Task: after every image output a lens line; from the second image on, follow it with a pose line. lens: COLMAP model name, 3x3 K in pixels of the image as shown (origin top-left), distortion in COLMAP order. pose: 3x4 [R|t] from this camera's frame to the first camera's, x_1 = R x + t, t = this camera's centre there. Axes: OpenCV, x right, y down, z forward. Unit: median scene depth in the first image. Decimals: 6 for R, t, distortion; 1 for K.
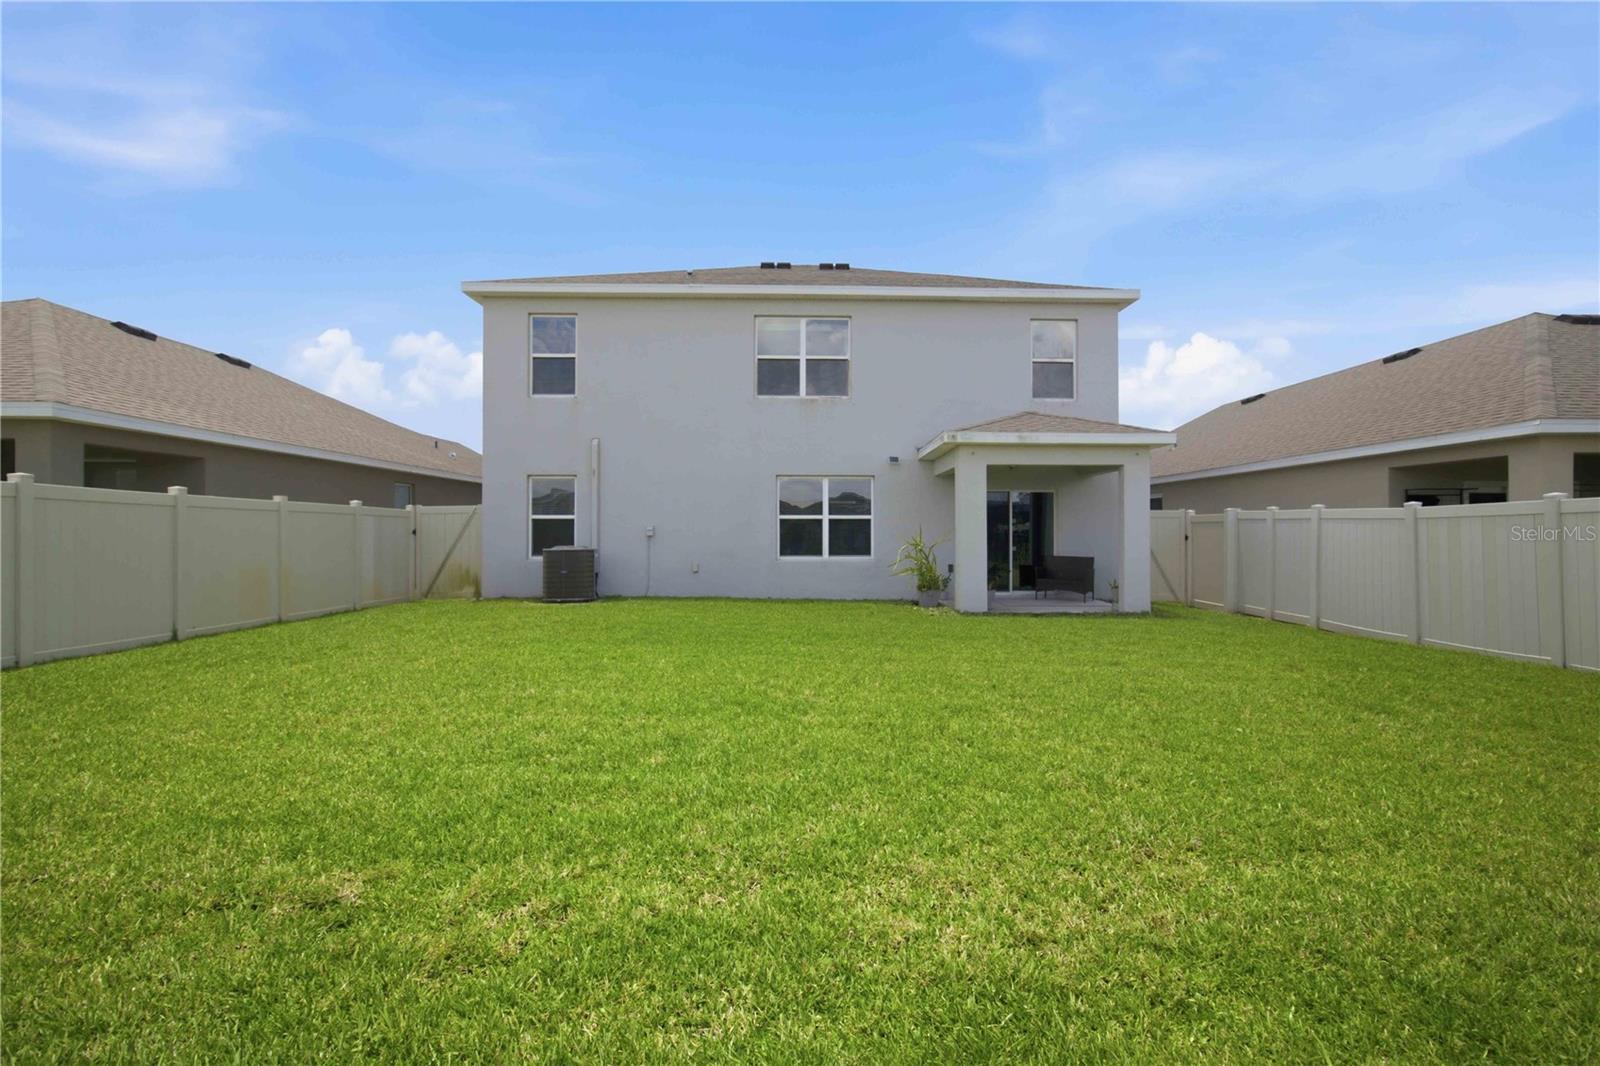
lens RADIAL K [[753.9, 0, 777.6], [0, 753.9, 518.7], [0, 0, 1]] dist [-0.019283, 0.003642]
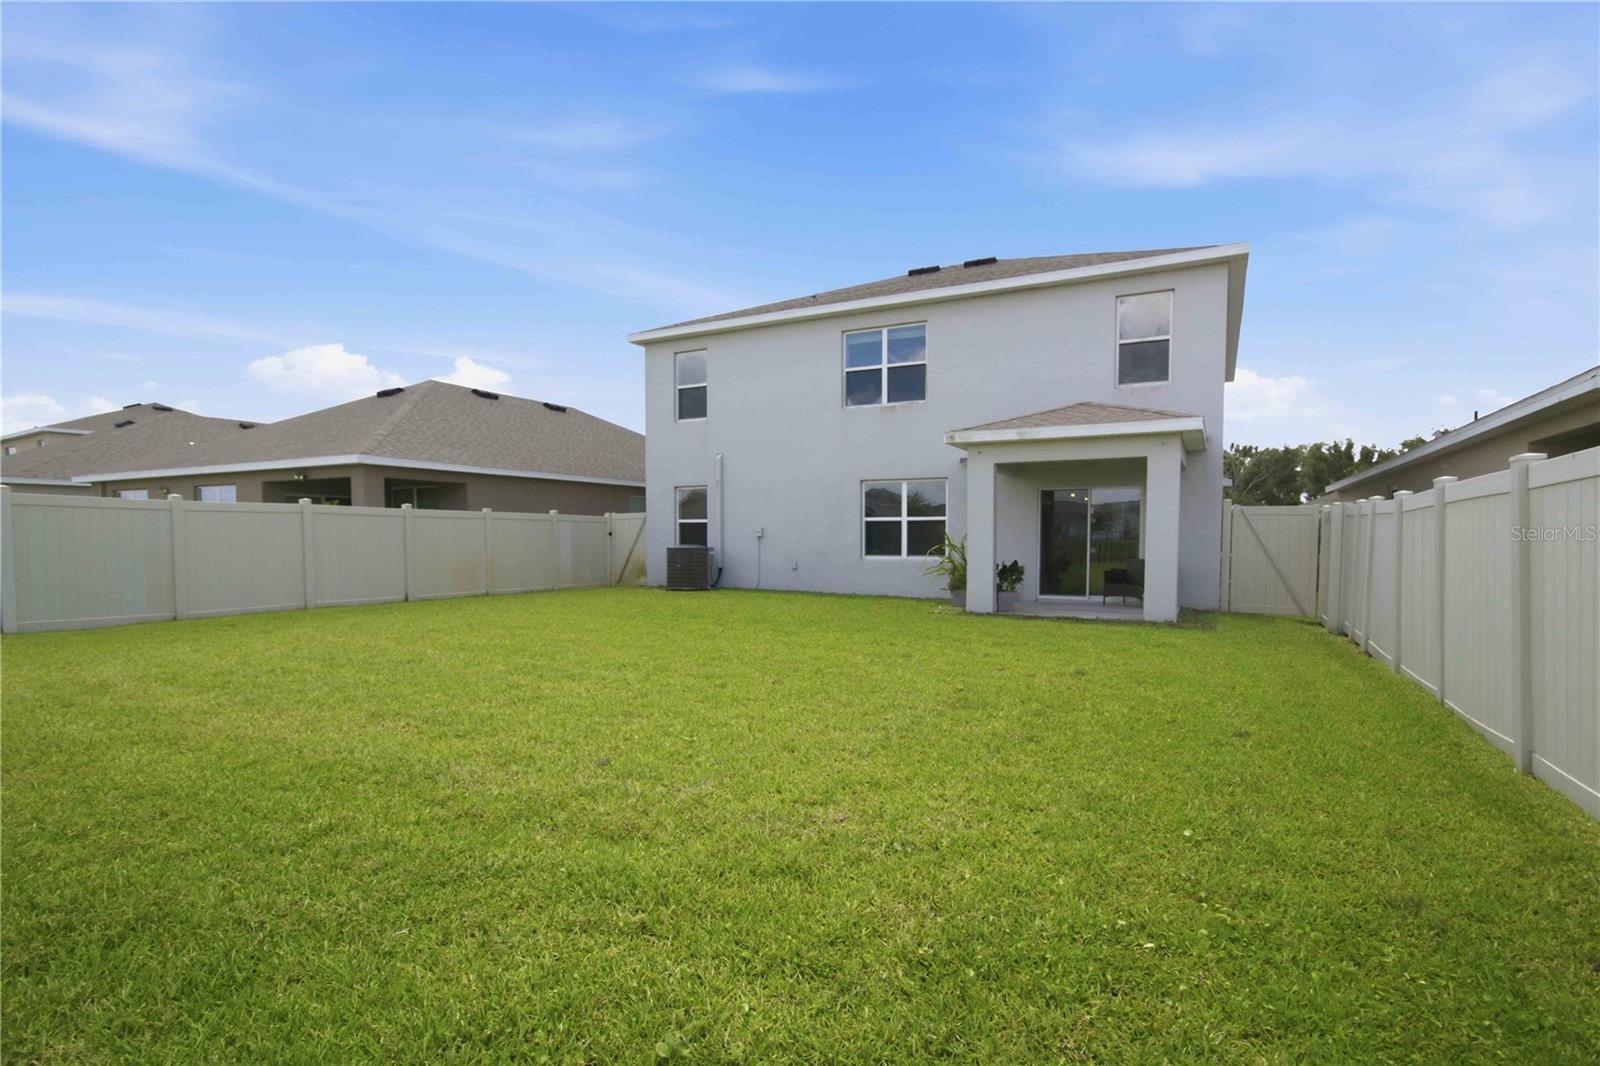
lens RADIAL K [[753.9, 0, 771.1], [0, 753.9, 558.5], [0, 0, 1]] dist [-0.019283, 0.003642]
pose [[0.872356, 0.014786, -0.488647, 0.413758], [0.008101, 0.998968, 0.044691, 0.004818], [0.488804, -0.042945, 0.871336, -0.000916]]
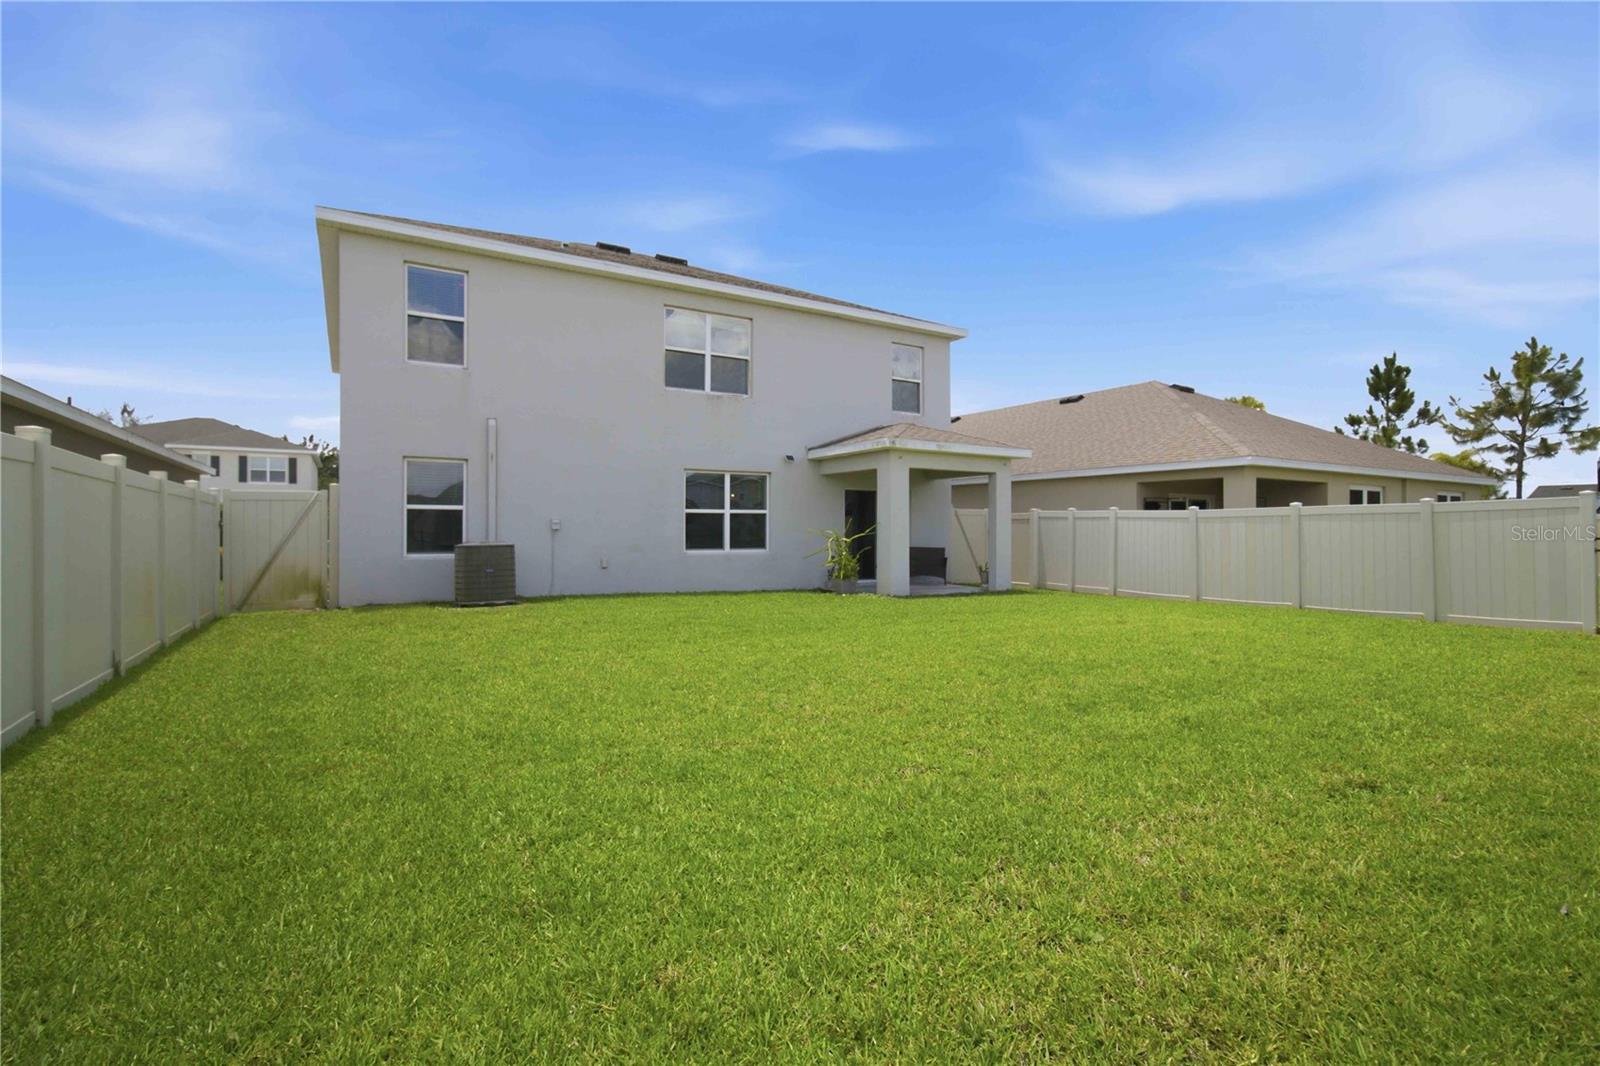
lens RADIAL K [[753.9, 0, 757.6], [0, 753.9, 530.9], [0, 0, 1]] dist [-0.019283, 0.003642]
pose [[0.872762, 0.000464, 0.488145, -0.402364], [-0.011359, 0.999748, 0.019359, 0.004077], [-0.488013, -0.022441, 0.872548, 0.082978]]
